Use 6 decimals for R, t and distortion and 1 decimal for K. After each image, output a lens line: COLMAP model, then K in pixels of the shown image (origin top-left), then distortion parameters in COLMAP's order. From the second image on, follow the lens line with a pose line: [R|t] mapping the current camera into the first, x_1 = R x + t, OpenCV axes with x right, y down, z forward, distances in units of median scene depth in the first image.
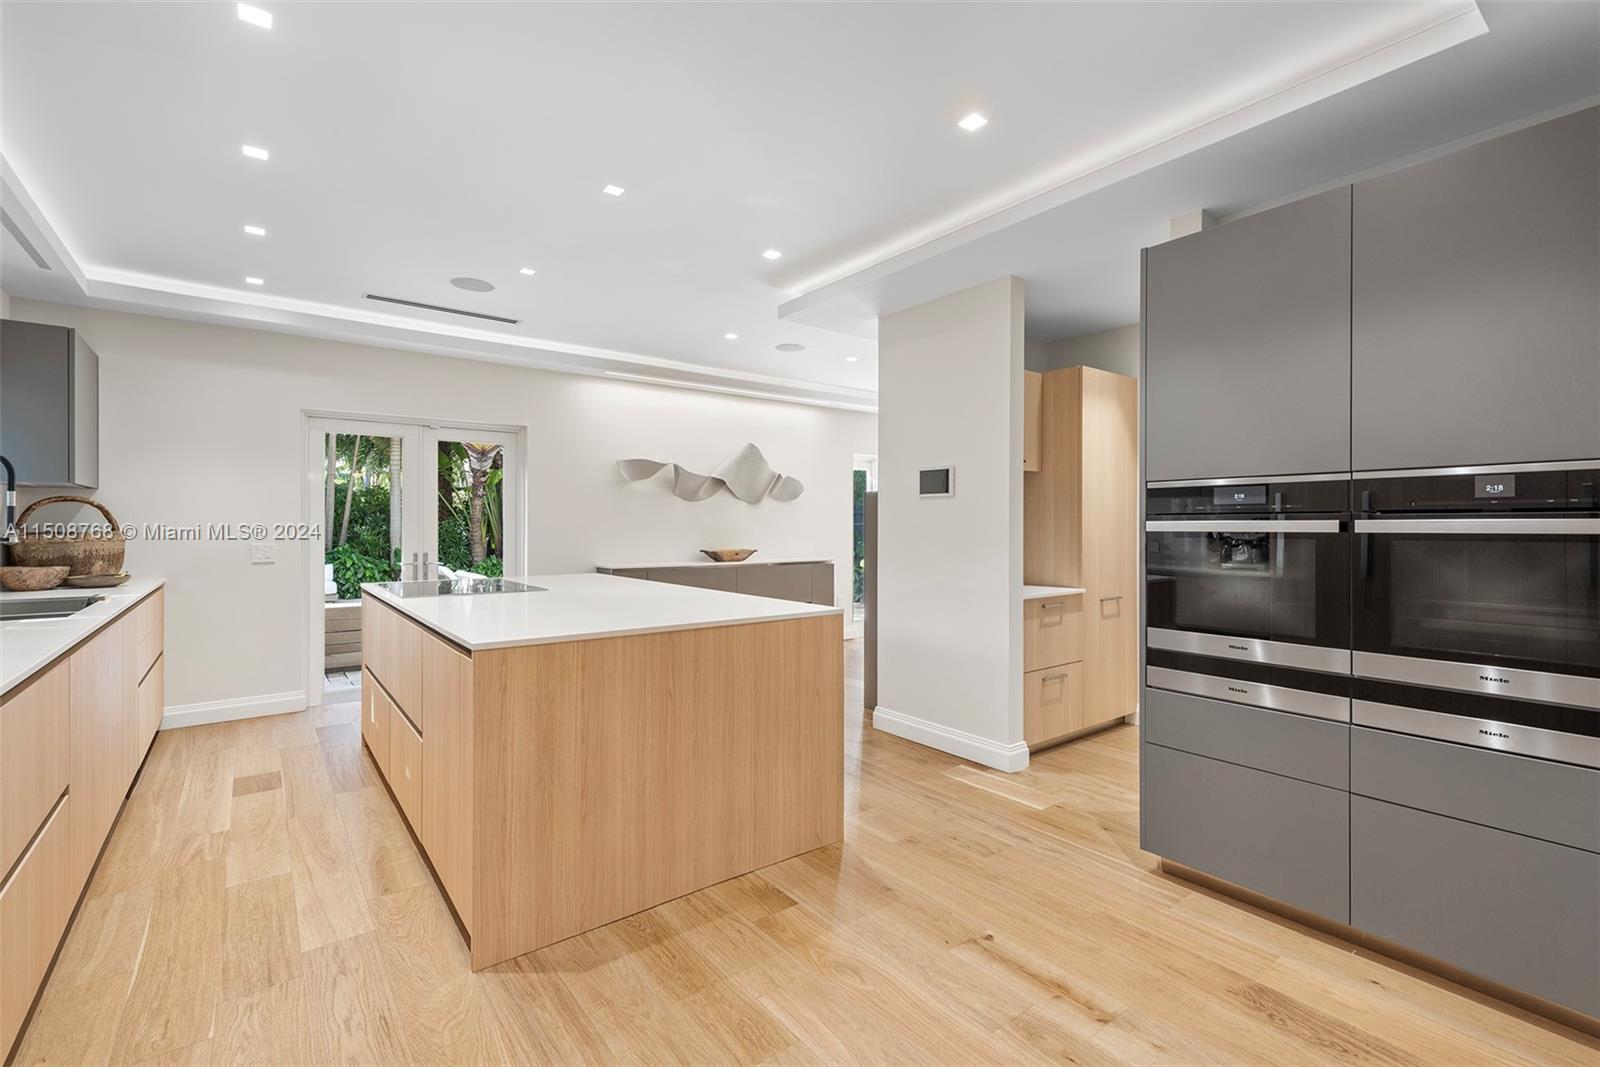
lens RADIAL K [[707.8, 0, 793.6], [0, 707.8, 531.8], [0, 0, 1]] dist [0.023106, -0.000077]
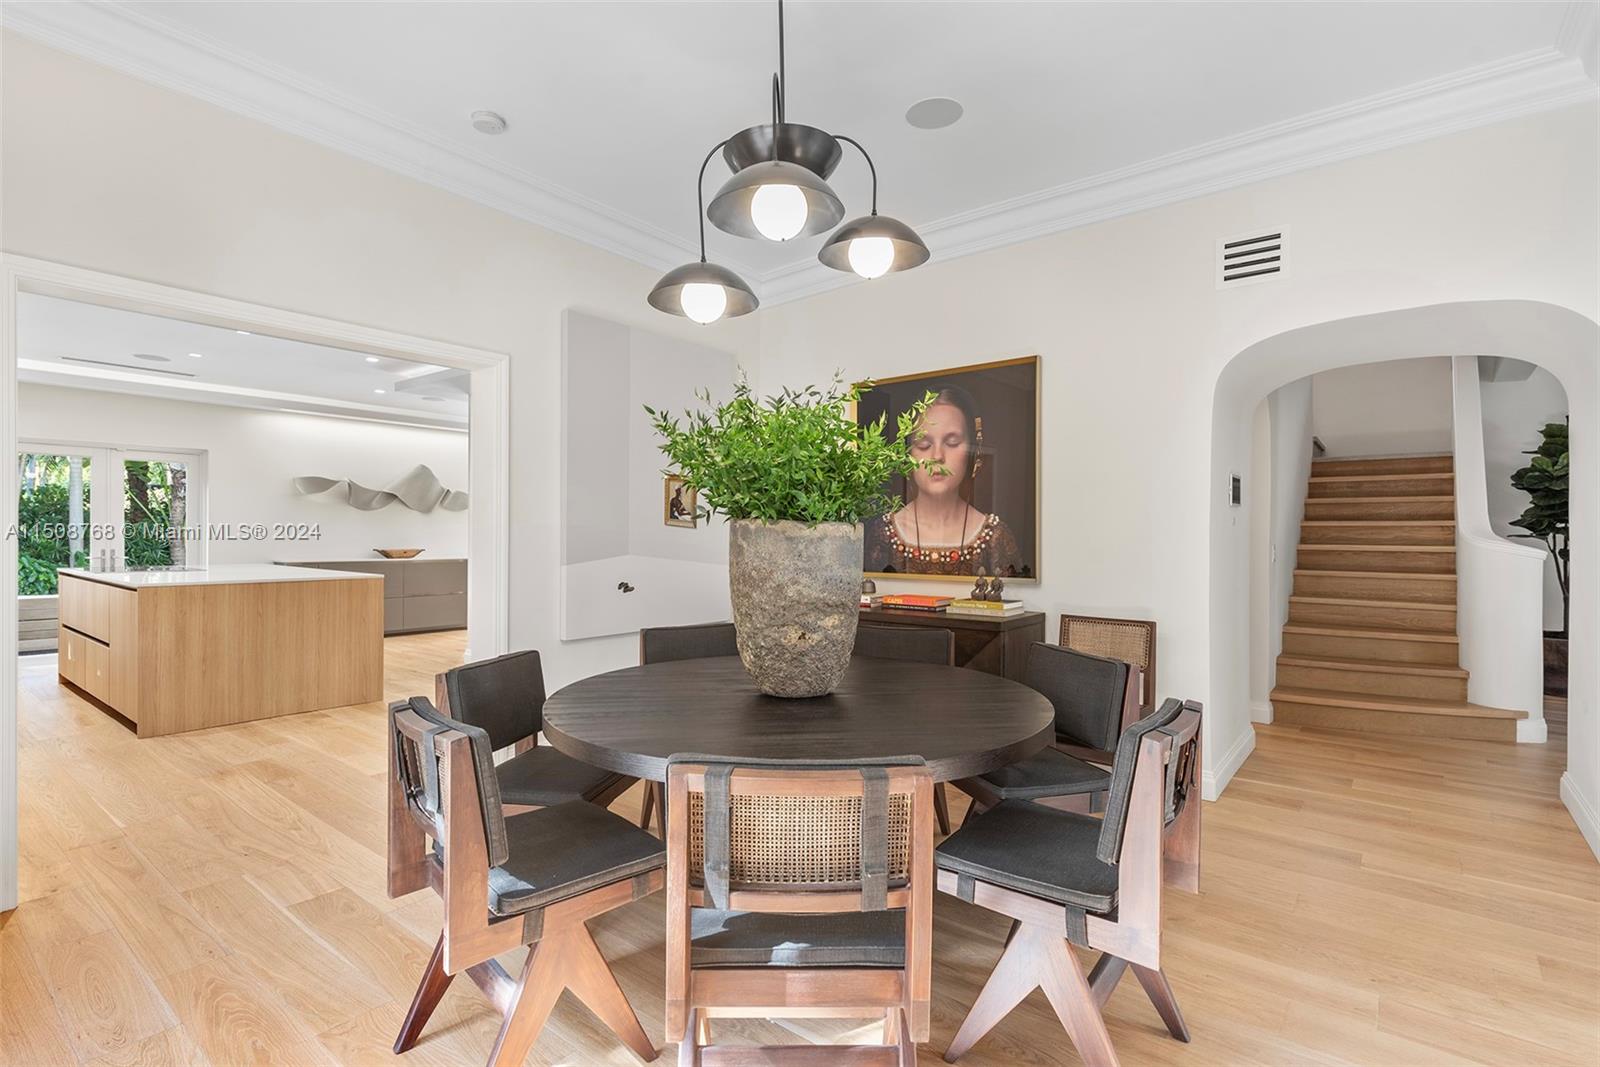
lens RADIAL K [[778.0, 0, 804.1], [0, 778.0, 544.1], [0, 0, 1]] dist [0.013783, -0.000775]
pose [[0.970718, 0.003359, 0.240198, 0.276083], [-0.005098, 0.999965, 0.006619, 0.003334], [-0.240167, -0.007650, 0.970701, -0.528201]]
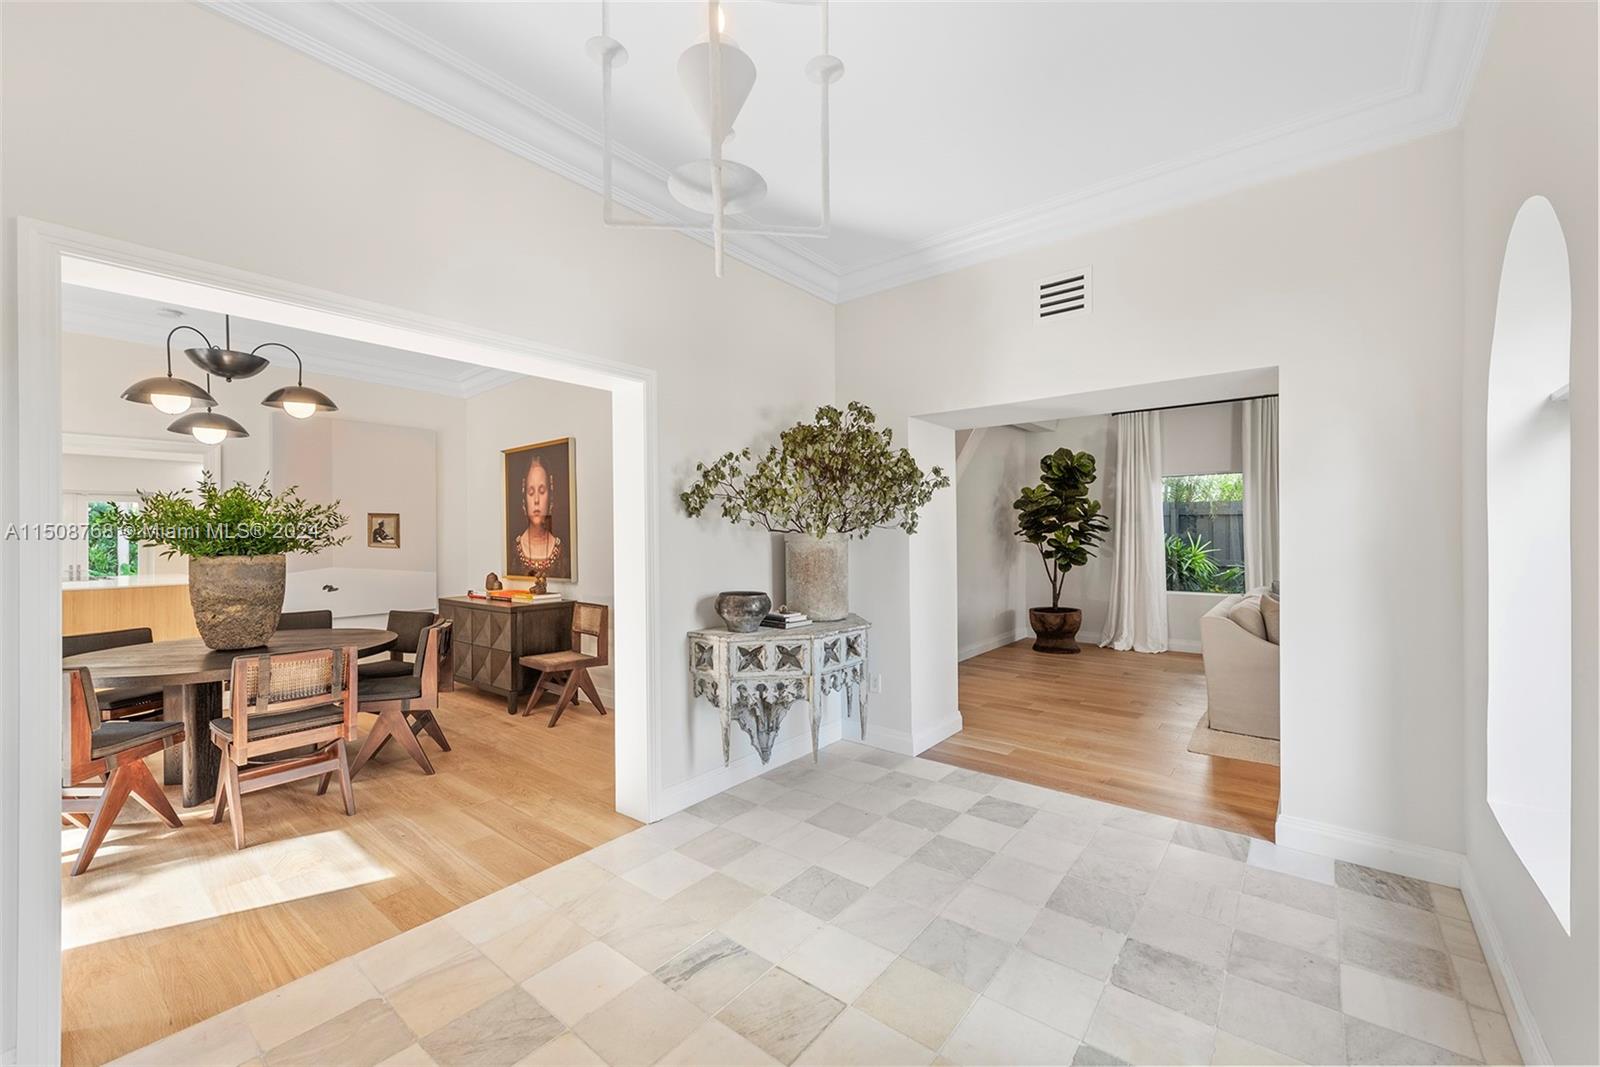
lens RADIAL K [[653.2, 0, 804.1], [0, 653.2, 531.2], [0, 0, 1]] dist [0.004531, 0.000113]
pose [[0.972957, -0.007297, 0.230873, 0.715567], [0.010377, 0.999873, -0.012127, -0.013534], [-0.230755, 0.014195, 0.972908, -0.846058]]
